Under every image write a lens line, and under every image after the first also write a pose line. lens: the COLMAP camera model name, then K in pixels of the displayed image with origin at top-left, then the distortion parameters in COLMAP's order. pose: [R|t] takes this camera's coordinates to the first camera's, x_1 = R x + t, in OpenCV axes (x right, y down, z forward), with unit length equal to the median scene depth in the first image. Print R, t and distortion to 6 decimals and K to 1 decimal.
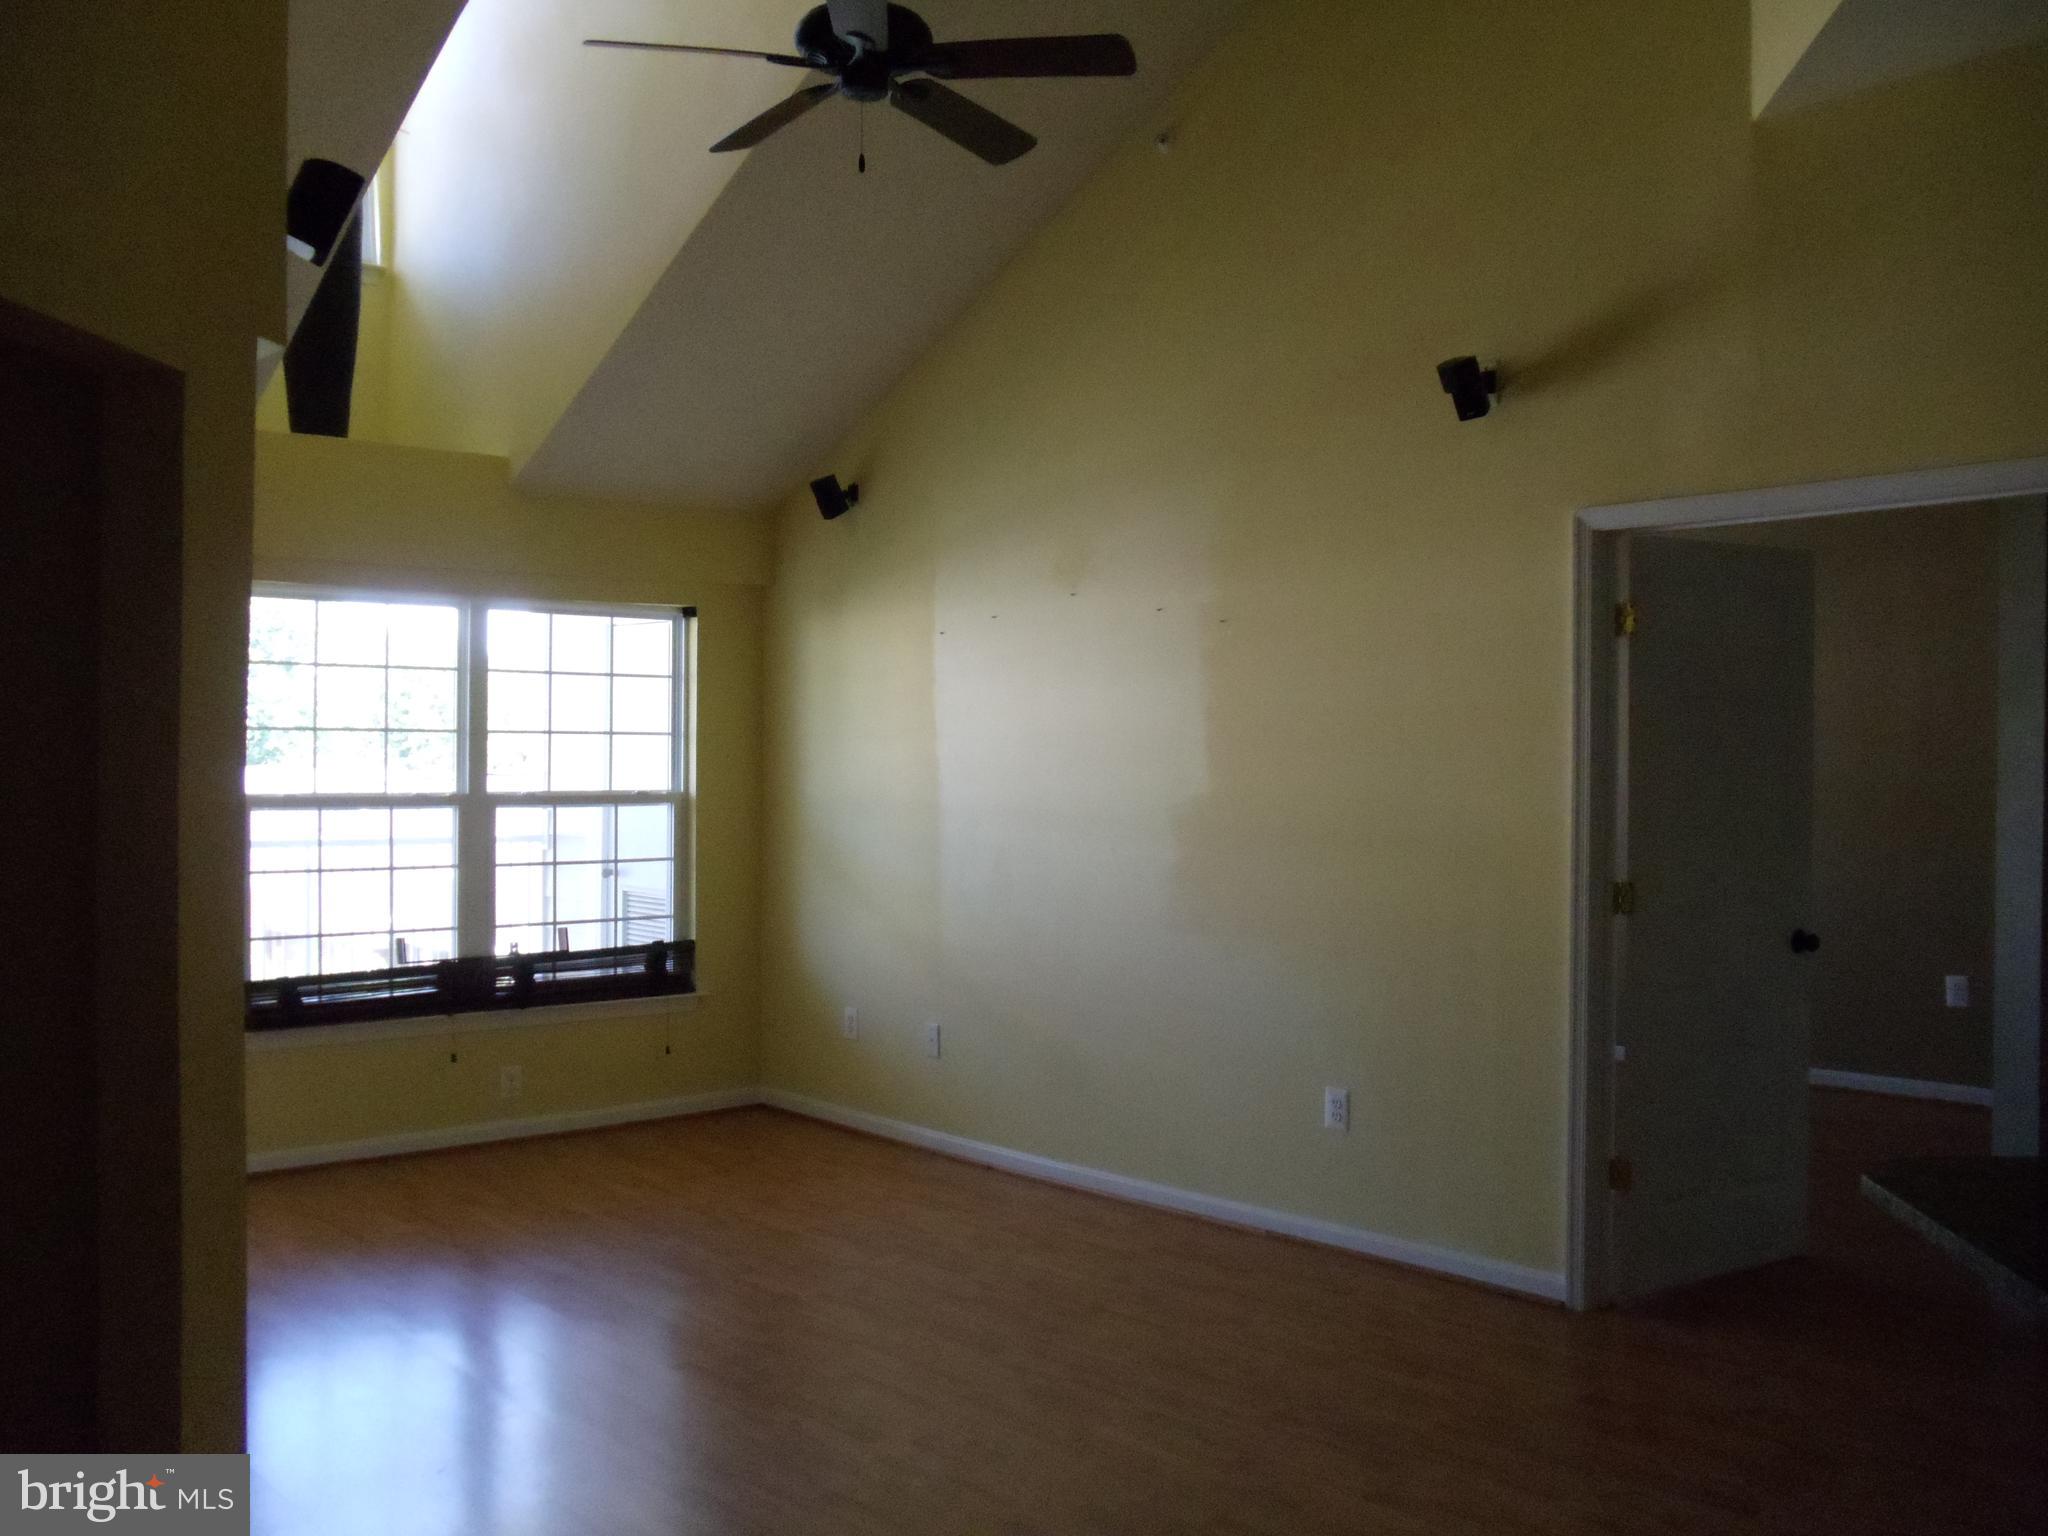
lens RADIAL K [[1960.3, 0, 1022.5], [0, 1960.3, 785.0], [0, 0, 1]] dist [-0.012191, 0.000000]
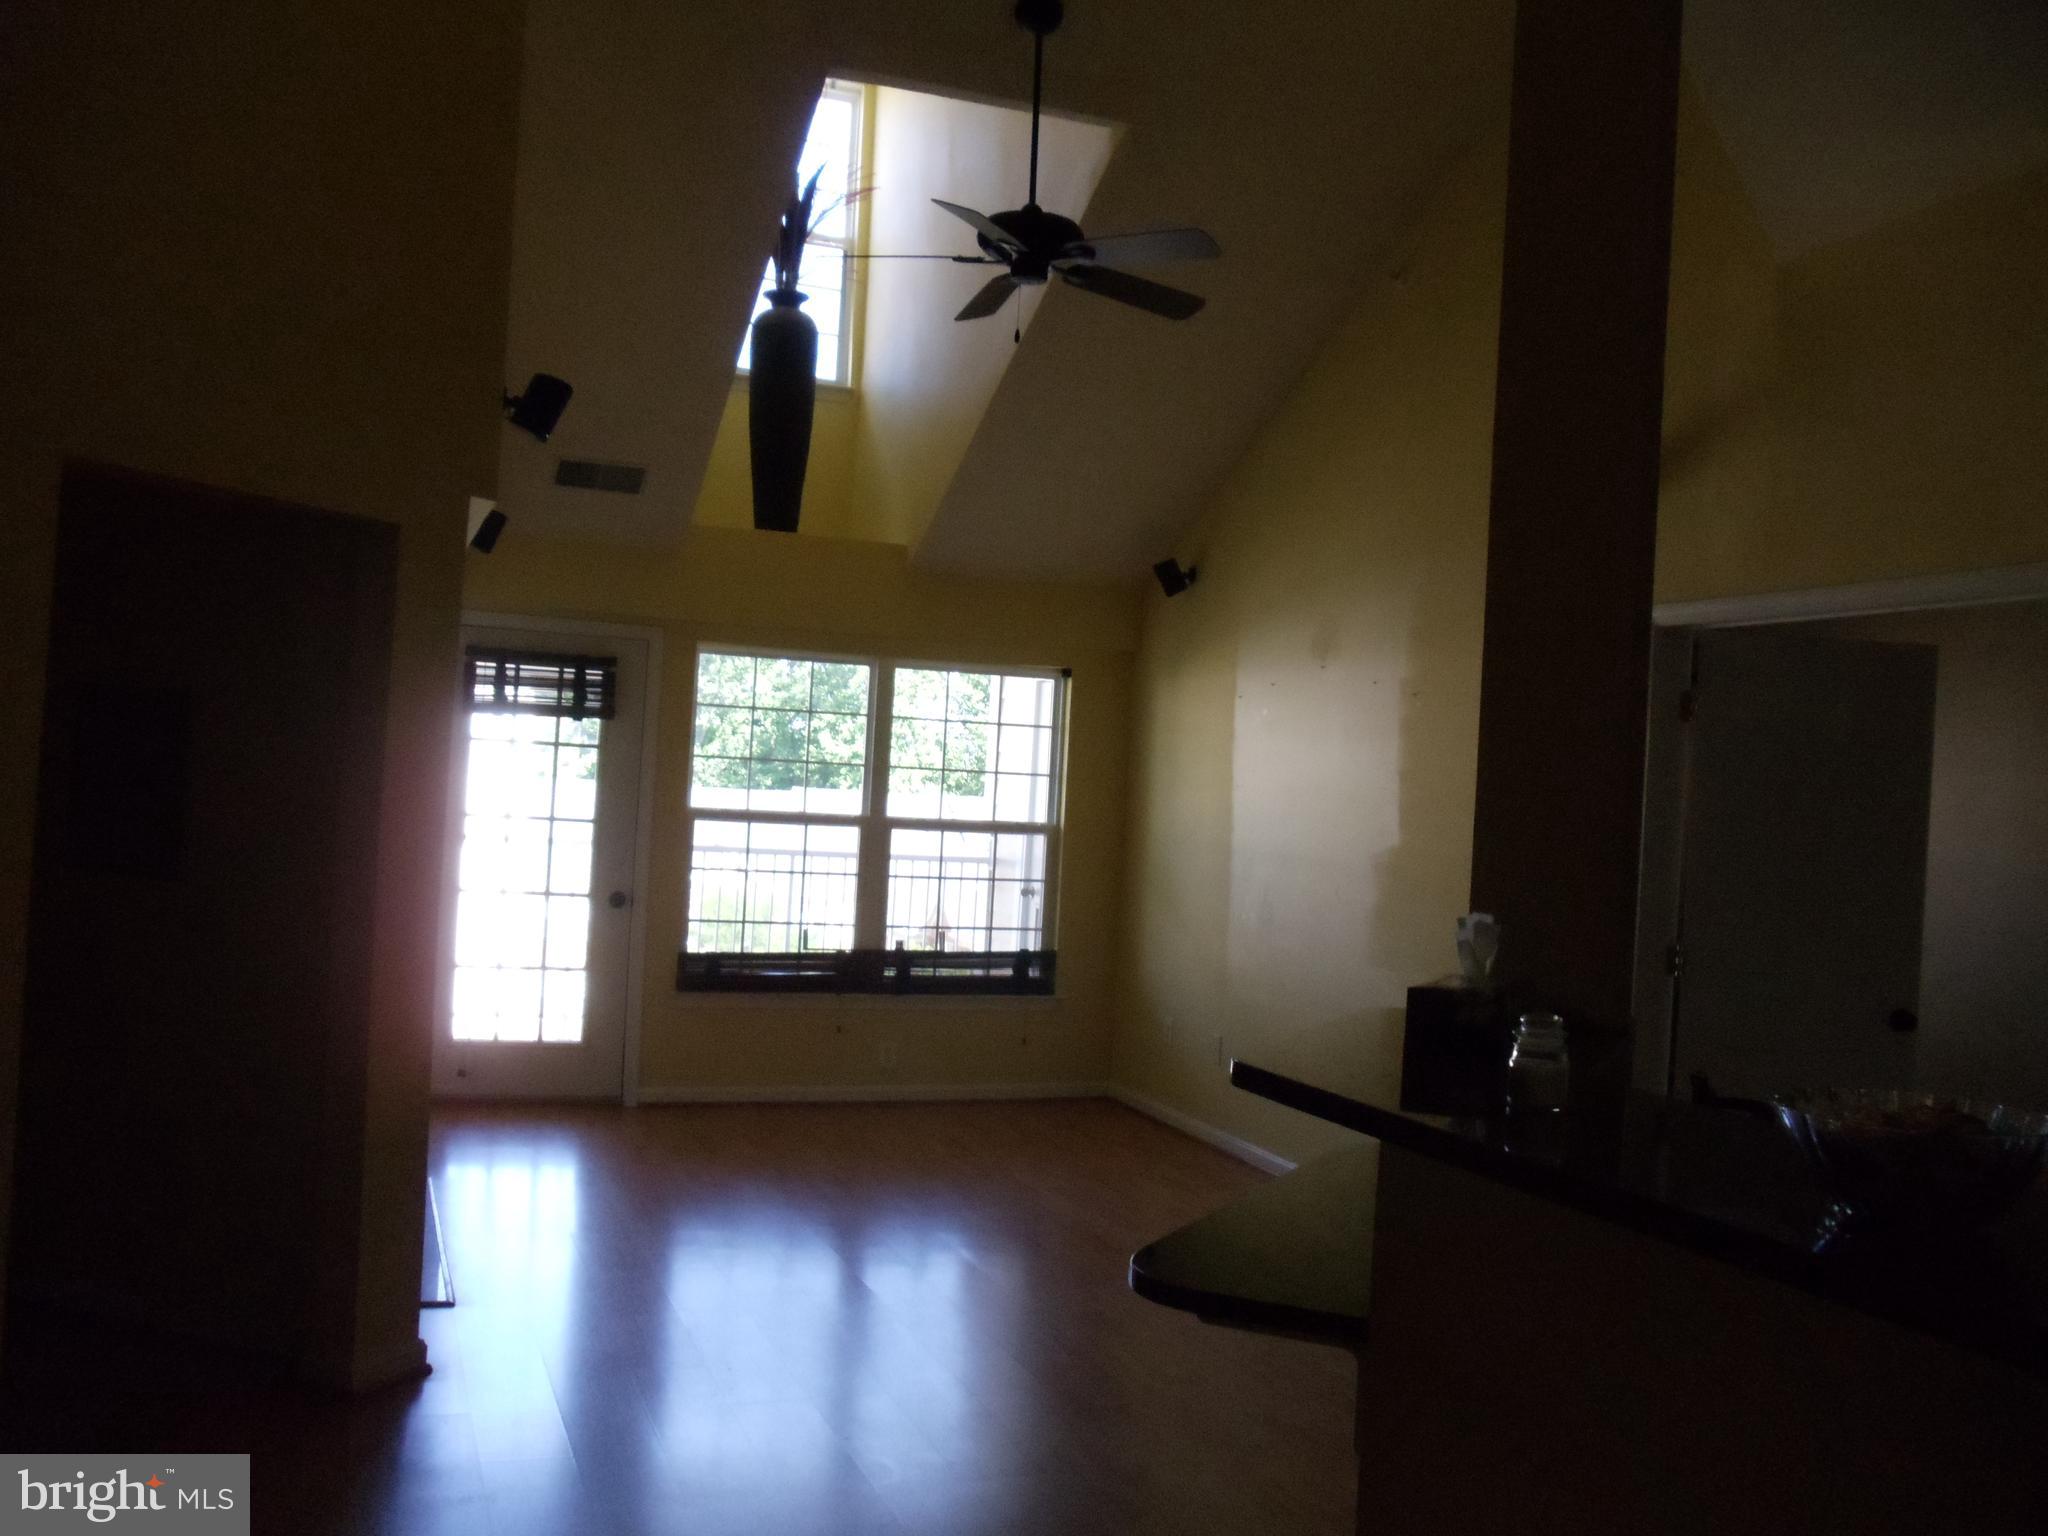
lens RADIAL K [[1960.3, 0, 1028.0], [0, 1960.3, 756.5], [0, 0, 1]] dist [-0.012191, 0.000000]
pose [[0.934804, 0.038246, -0.353100, 0.241432], [-0.051590, 0.998263, -0.028454, -0.003293], [0.351398, 0.044816, 0.935153, -0.117954]]
